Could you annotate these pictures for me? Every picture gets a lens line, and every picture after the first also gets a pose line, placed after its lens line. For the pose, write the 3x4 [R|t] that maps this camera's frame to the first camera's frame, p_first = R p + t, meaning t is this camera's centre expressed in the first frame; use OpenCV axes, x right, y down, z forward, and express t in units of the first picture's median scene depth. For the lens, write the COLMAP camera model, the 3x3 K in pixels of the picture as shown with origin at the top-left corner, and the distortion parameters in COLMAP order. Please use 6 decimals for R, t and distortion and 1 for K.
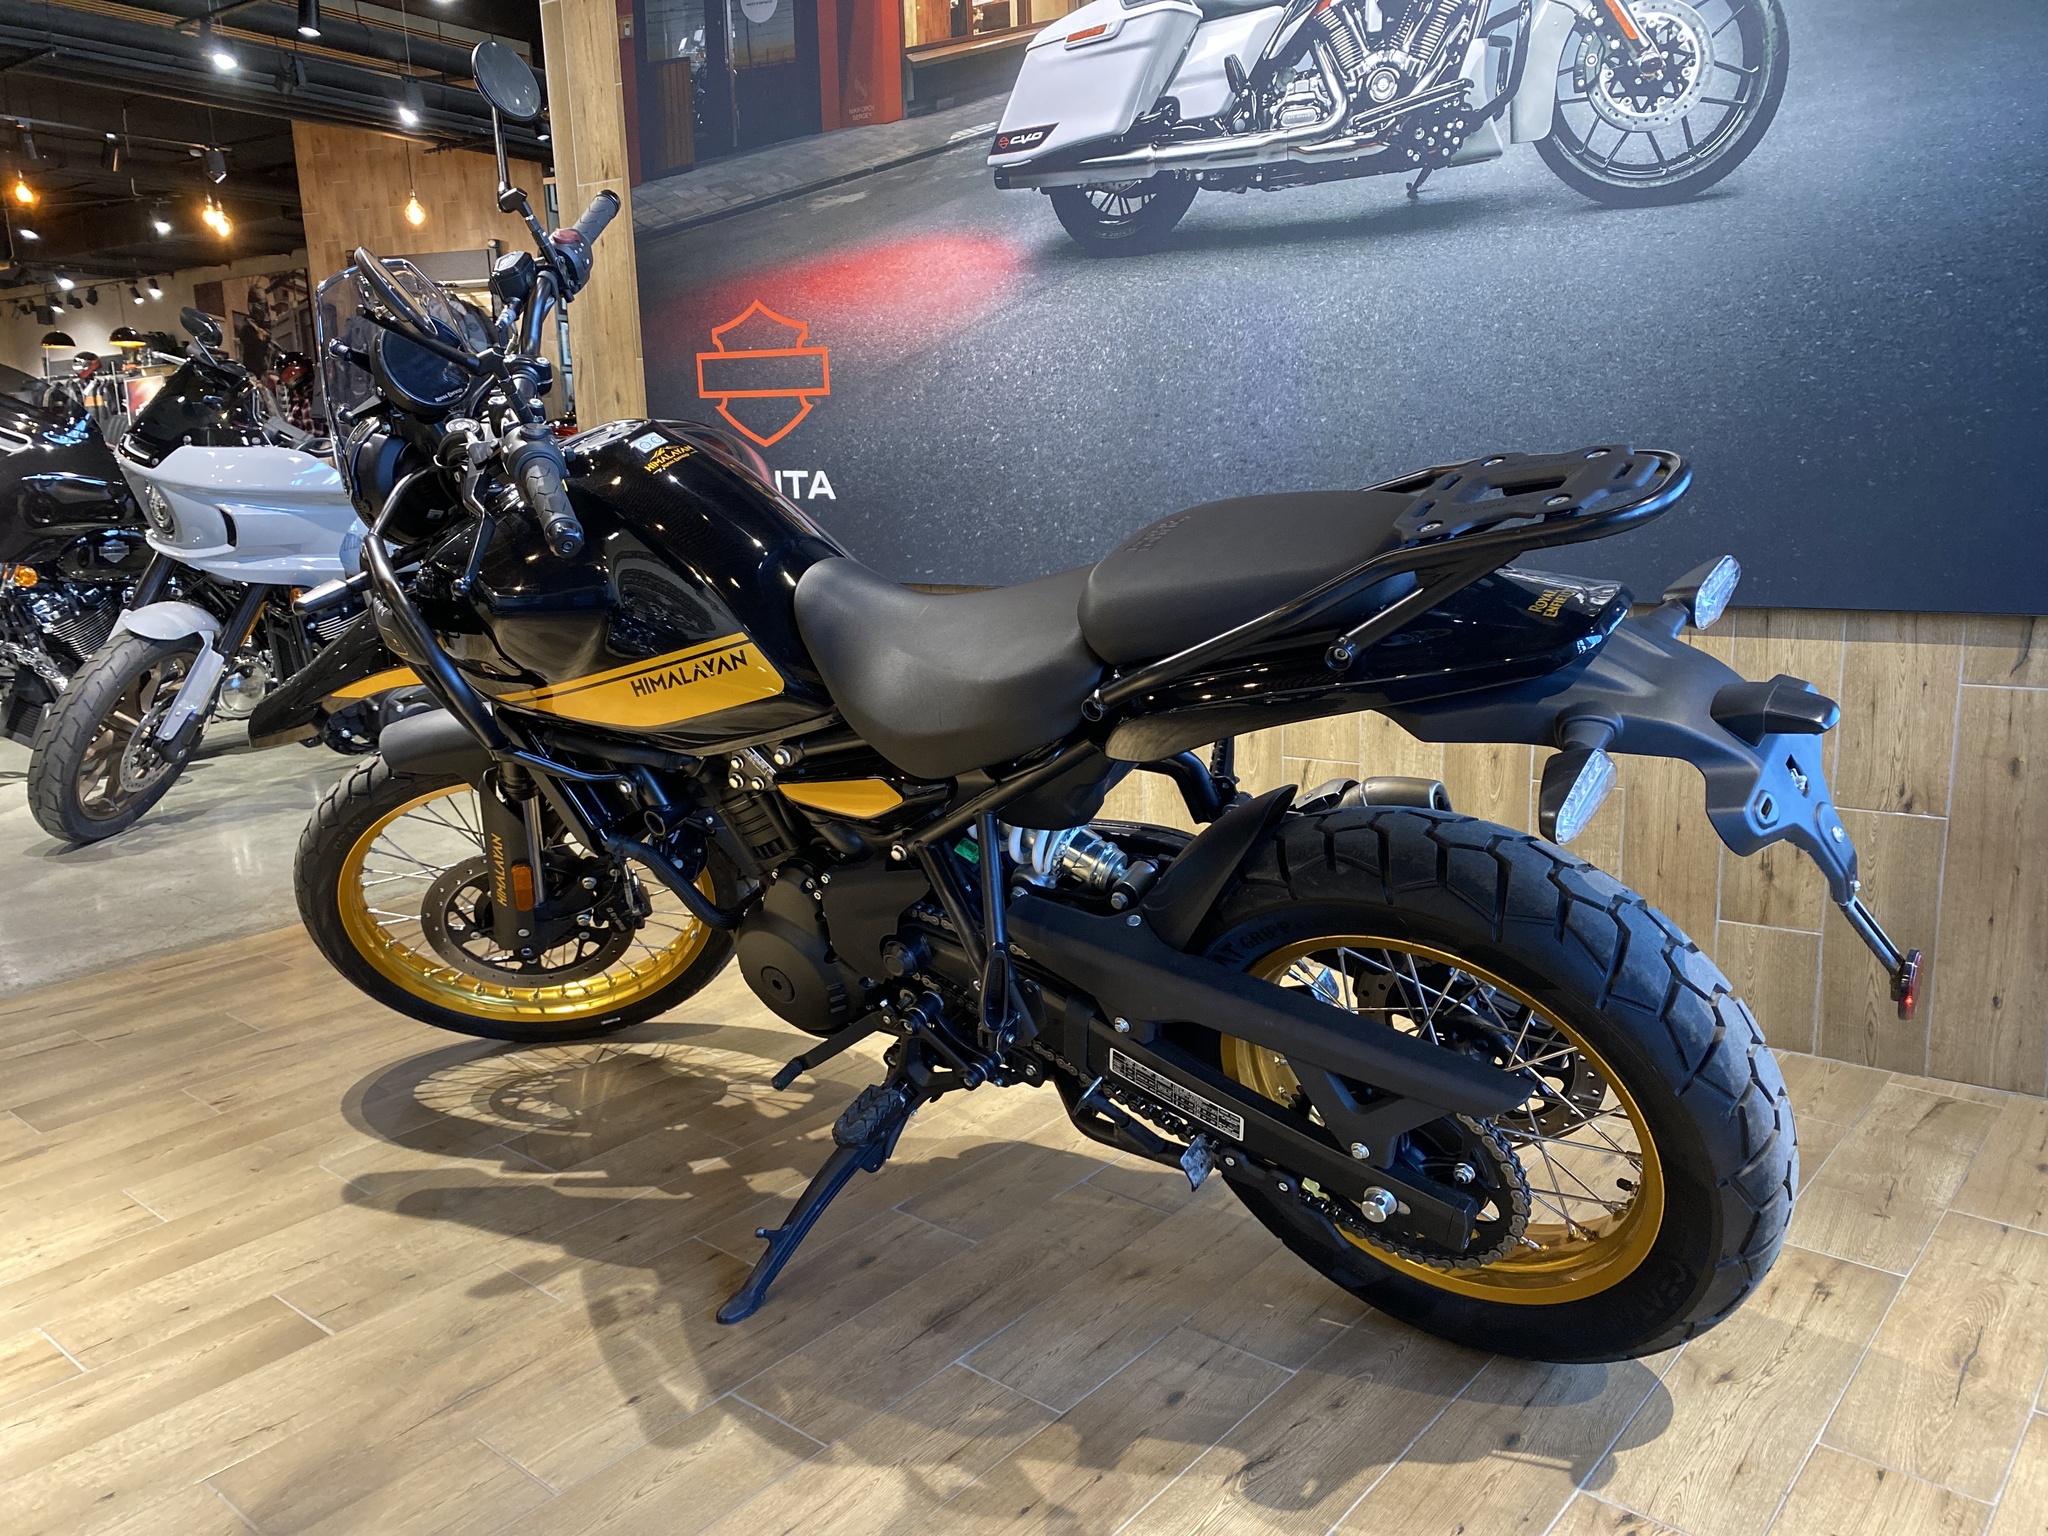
lens RADIAL K [[1567.9, 0, 1021.9], [0, 1567.9, 768.0], [0, 0, 1]] dist [0.017096, -0.006370]
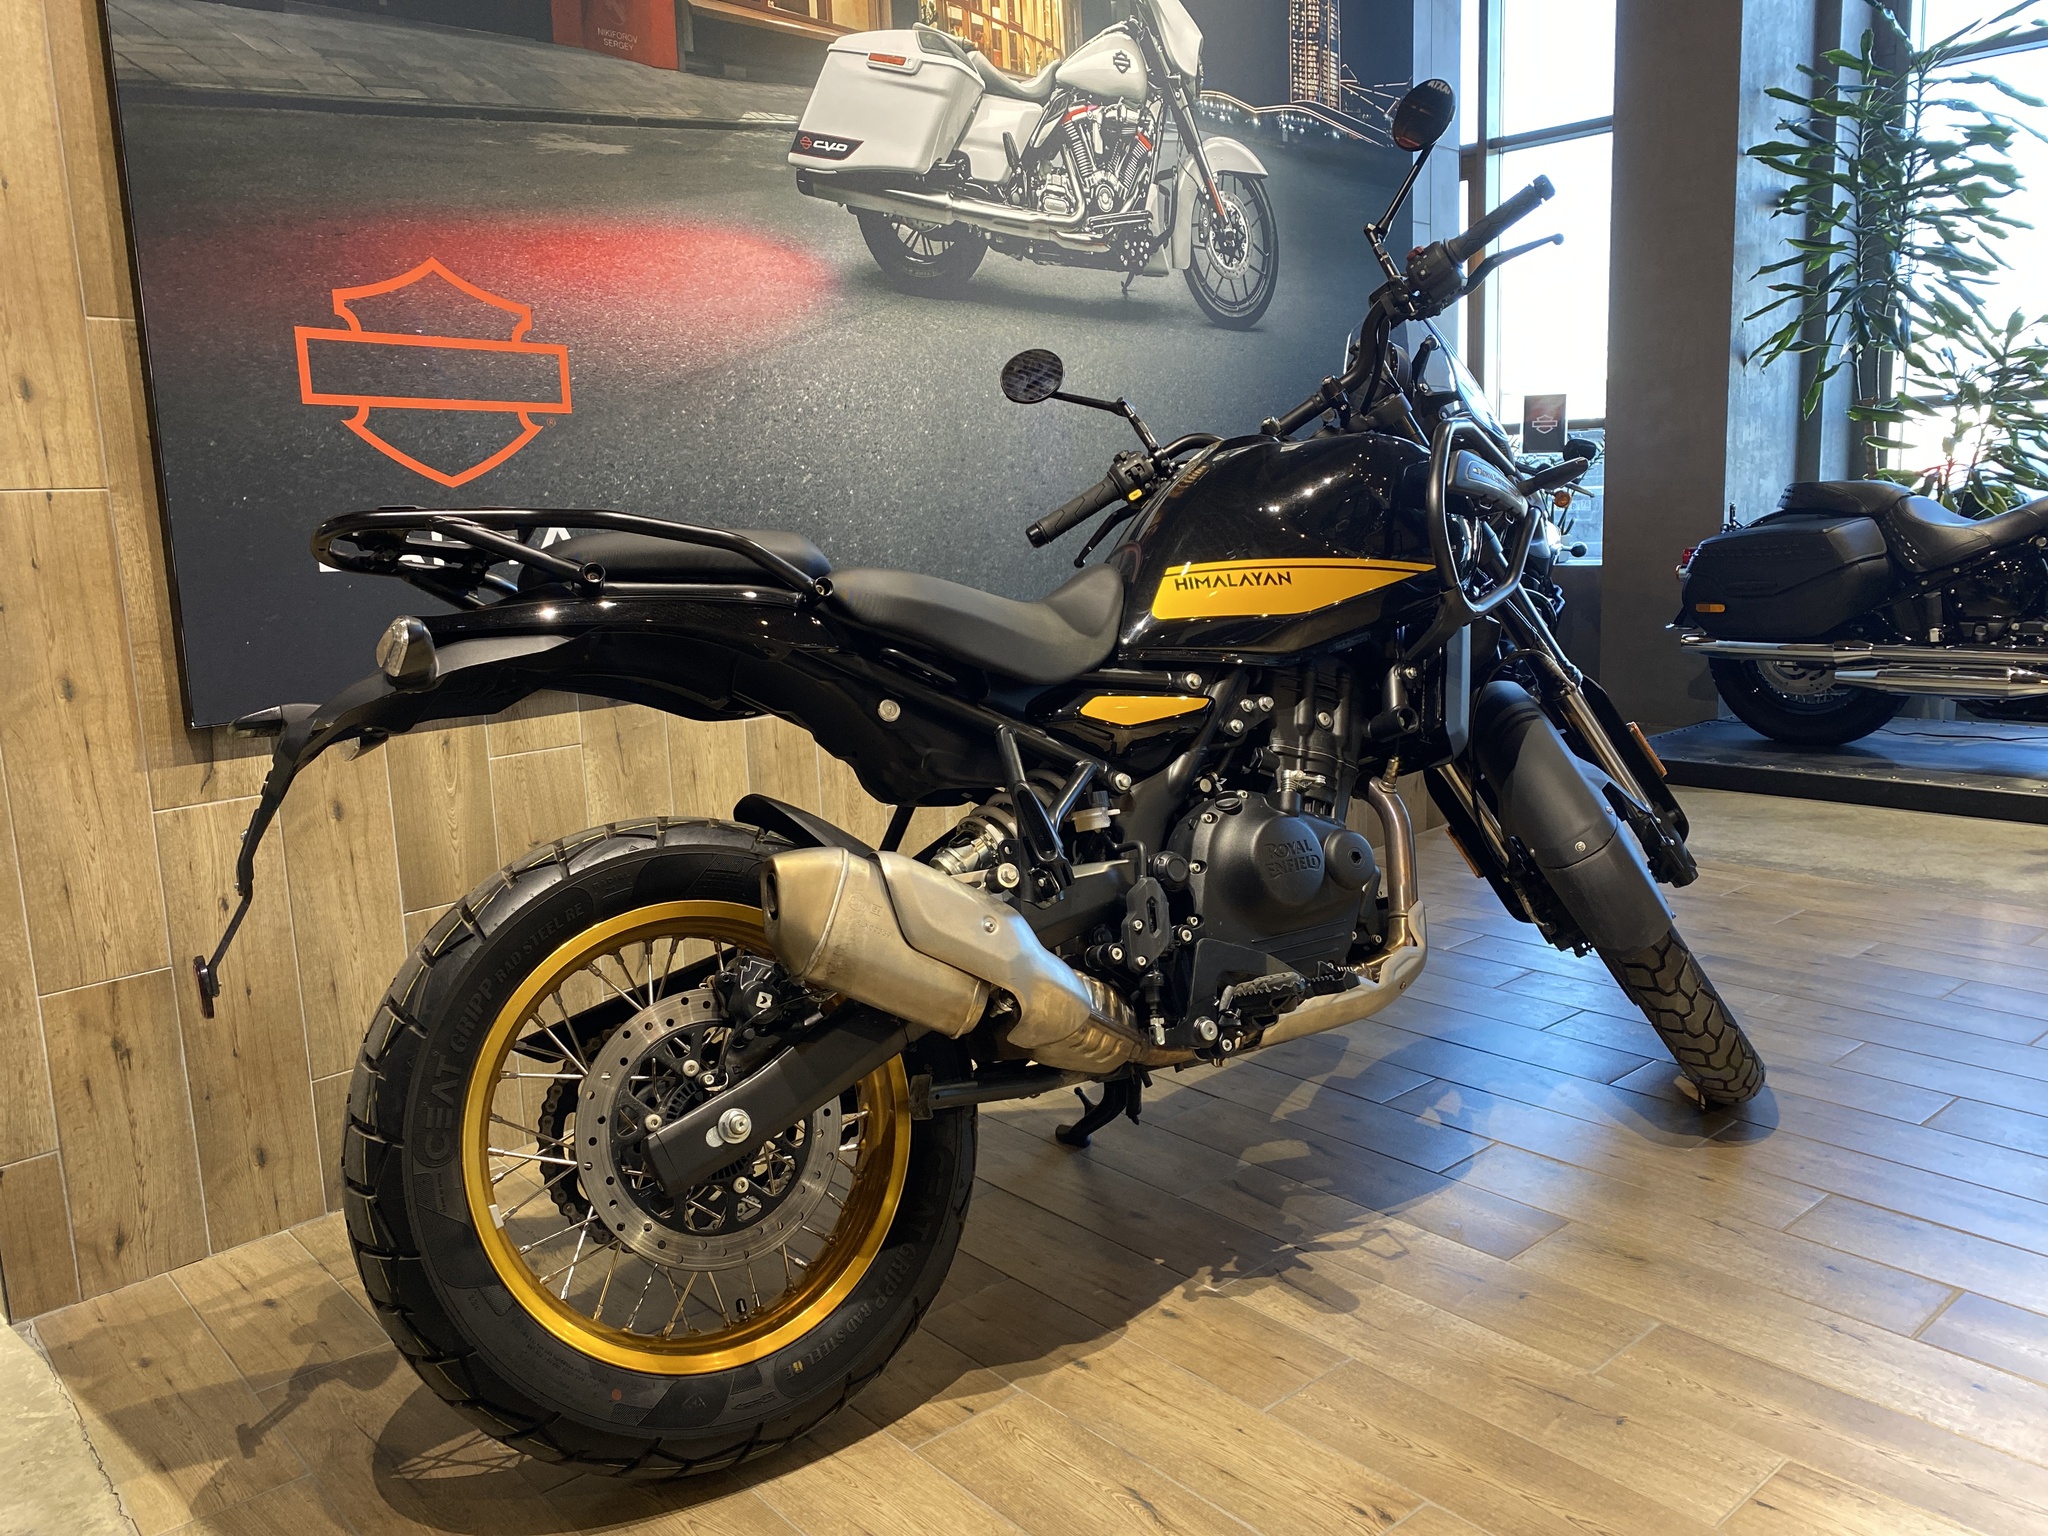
lens RADIAL K [[1567.9, 0, 1021.4], [0, 1567.9, 758.2], [0, 0, 1]] dist [0.017096, -0.006370]
pose [[0.149920, -0.136013, 0.979298, -0.983202], [0.233578, 0.967327, 0.098592, -0.139255], [-0.960711, 0.213961, 0.176792, 0.886948]]
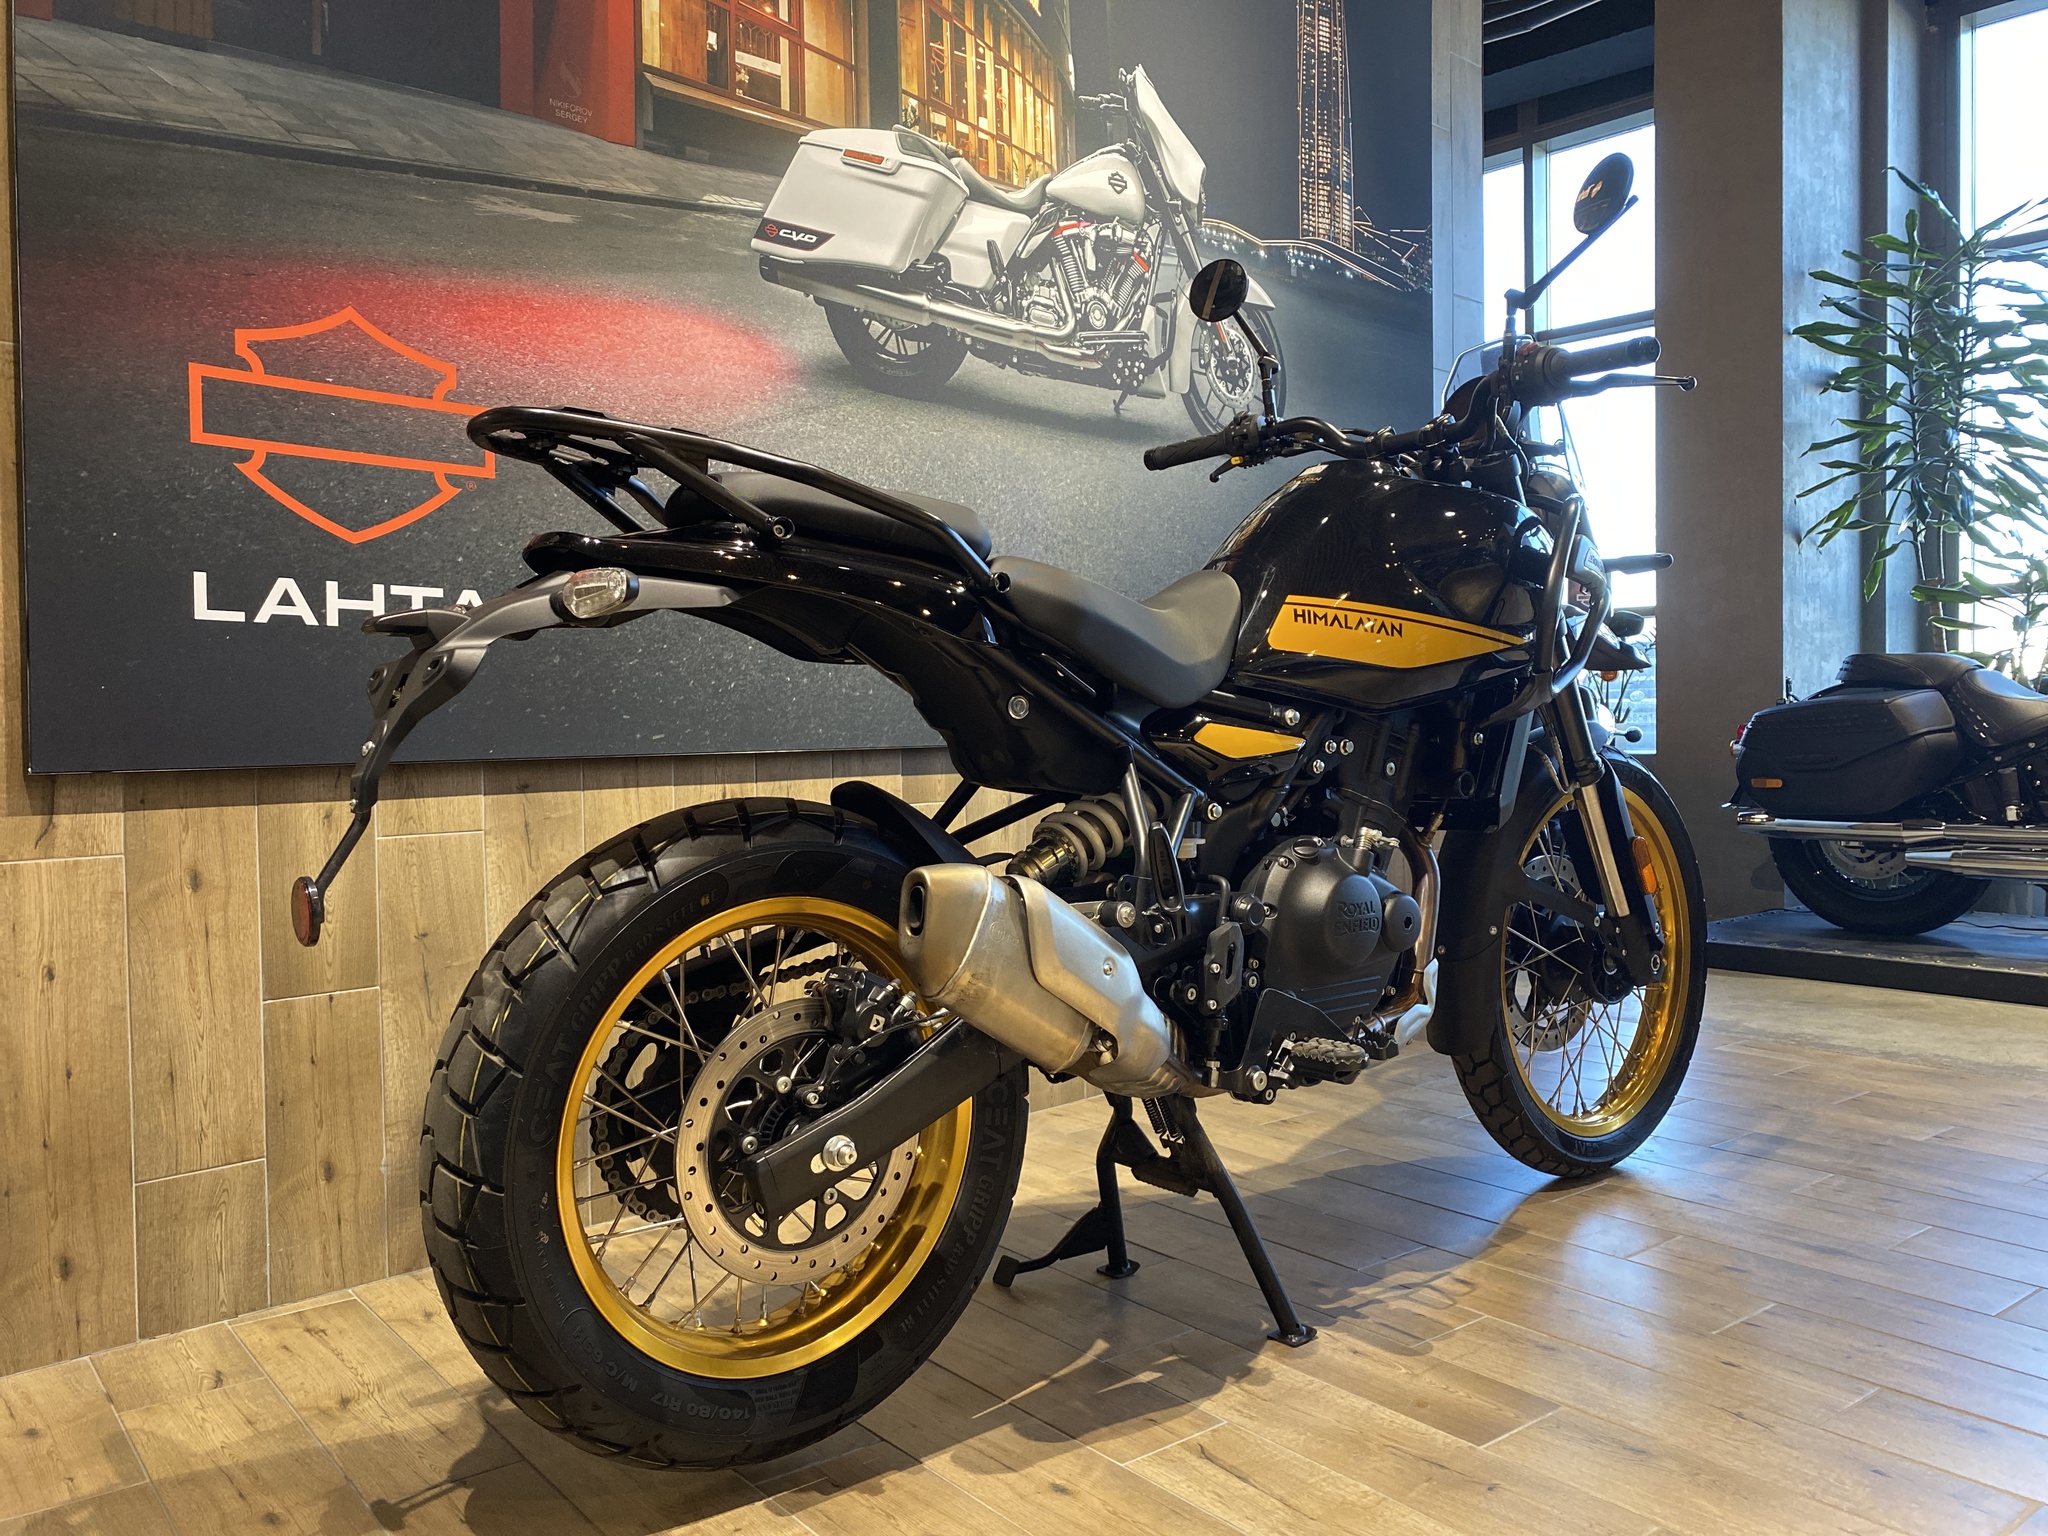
lens RADIAL K [[1567.9, 0, 1020.1], [0, 1567.9, 760.0], [0, 0, 1]] dist [0.017096, -0.006370]
pose [[0.199480, 0.002442, 0.979899, -0.897654], [0.206872, 0.977353, -0.044549, -0.058734], [-0.957816, 0.211600, 0.194457, 0.845785]]
